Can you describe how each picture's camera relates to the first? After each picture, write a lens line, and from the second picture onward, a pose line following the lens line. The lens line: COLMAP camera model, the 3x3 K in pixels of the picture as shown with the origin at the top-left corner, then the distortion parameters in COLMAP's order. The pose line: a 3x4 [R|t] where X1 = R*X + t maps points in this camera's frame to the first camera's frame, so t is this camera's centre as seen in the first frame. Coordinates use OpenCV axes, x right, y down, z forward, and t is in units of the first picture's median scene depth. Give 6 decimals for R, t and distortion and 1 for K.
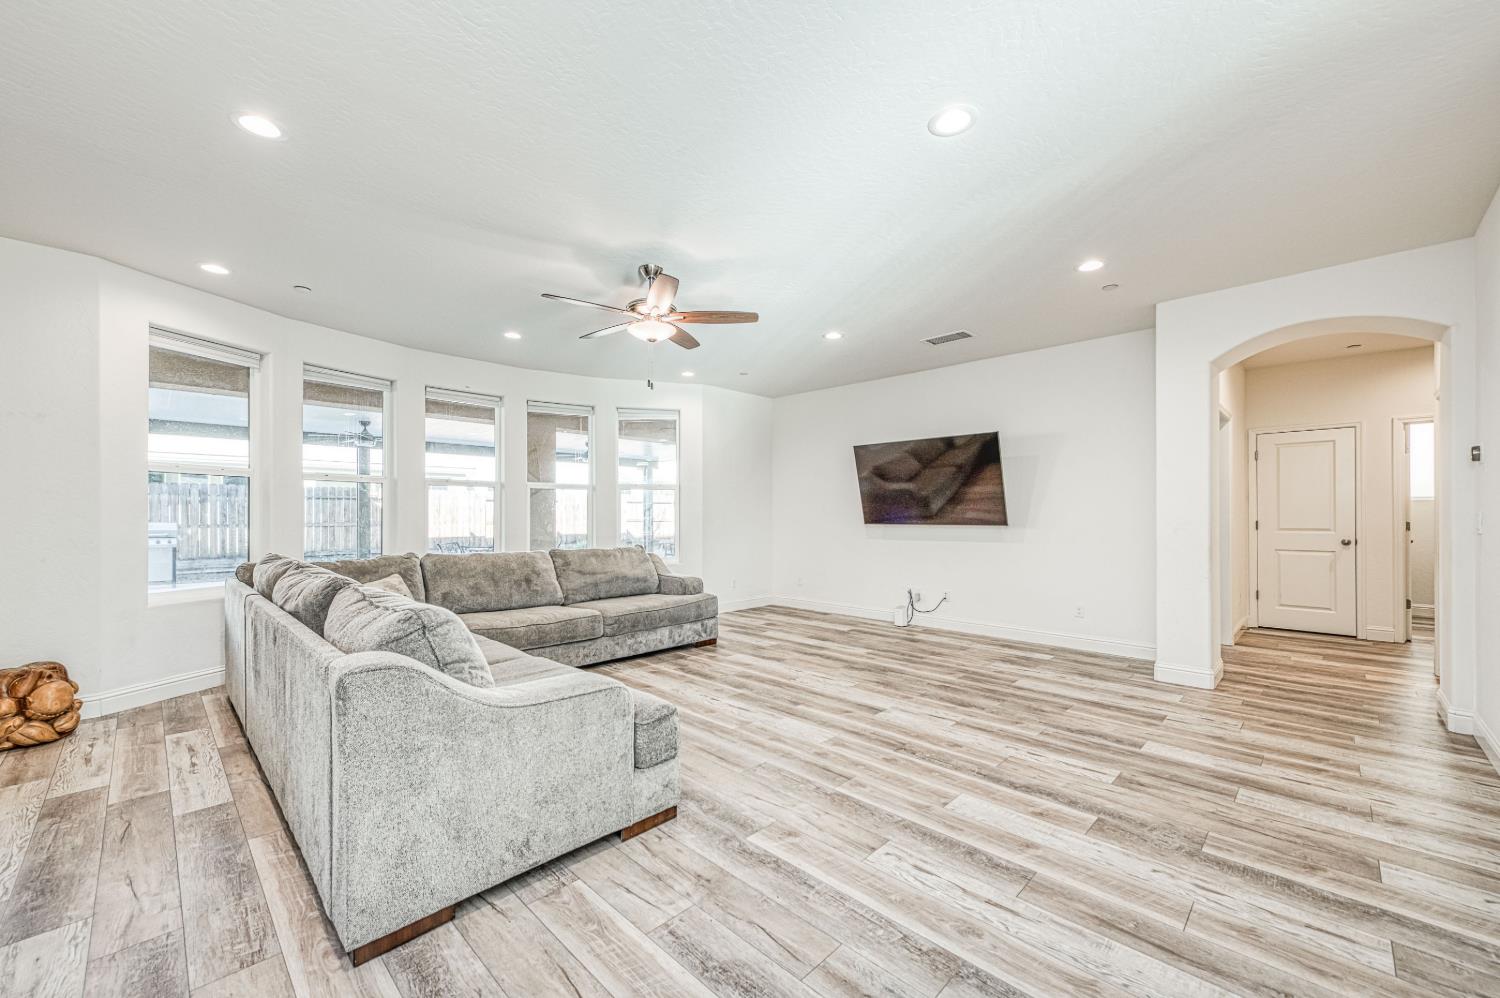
lens RADIAL K [[601.1, 0, 747.1], [0, 601.1, 511.5], [0, 0, 1]] dist [0.000311, 0.000073]
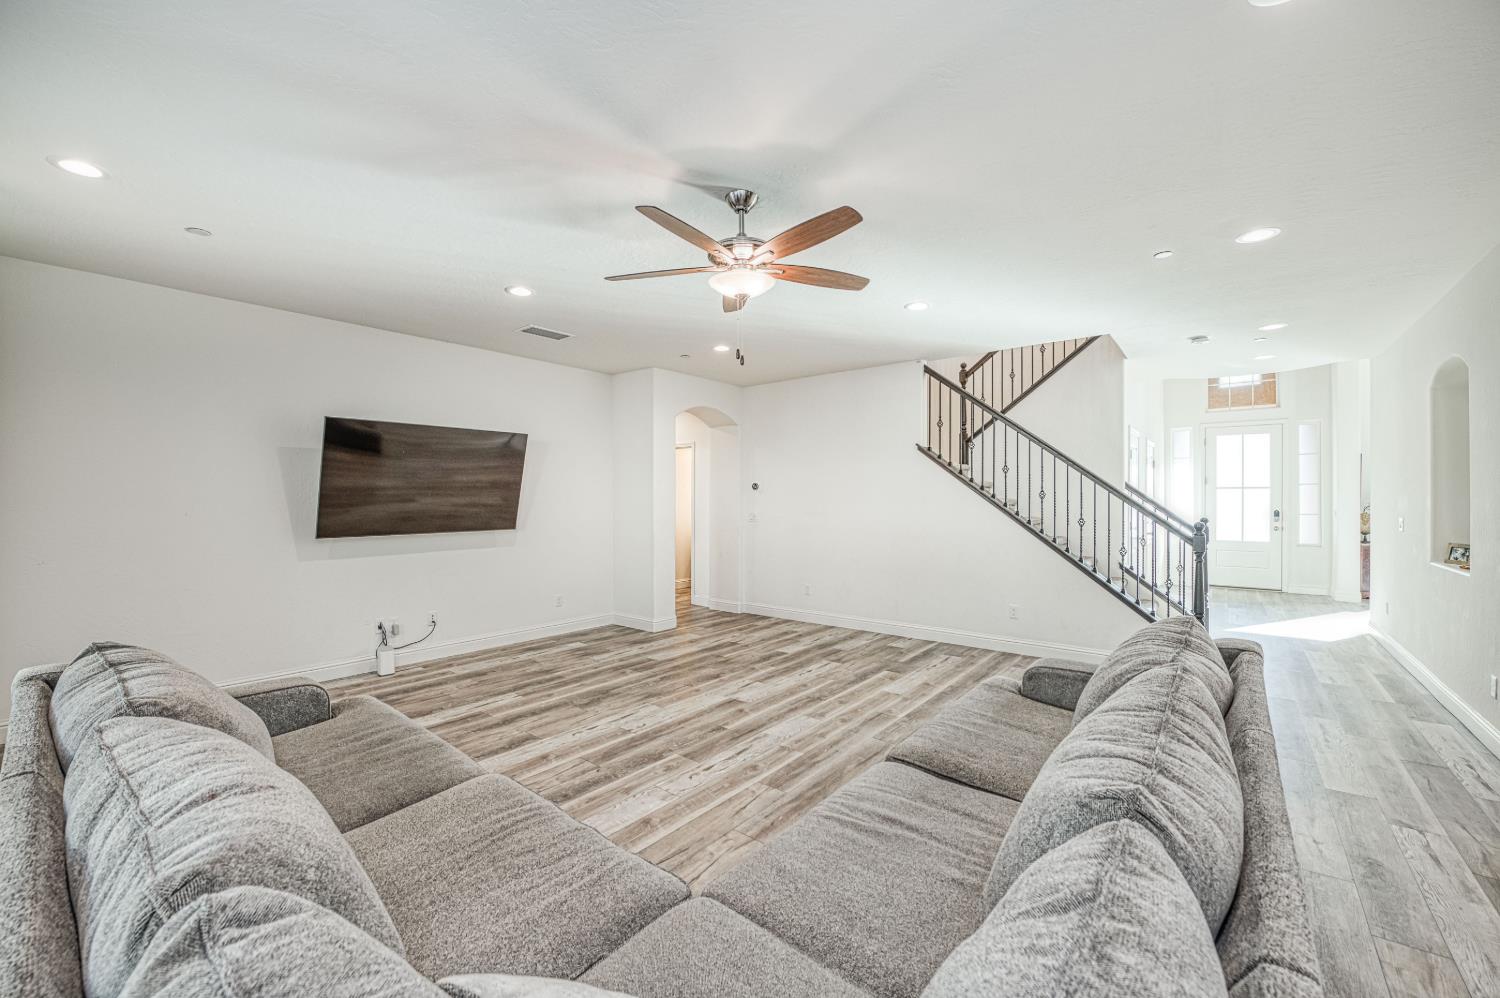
lens RADIAL K [[601.1, 0, 760.4], [0, 601.1, 501.8], [0, 0, 1]] dist [0.000311, 0.000073]
pose [[-0.124066, -0.009097, 0.992232, -0.823680], [-0.007758, 0.999936, 0.008198, -0.045705], [-0.992244, -0.006681, -0.124129, 1.002718]]
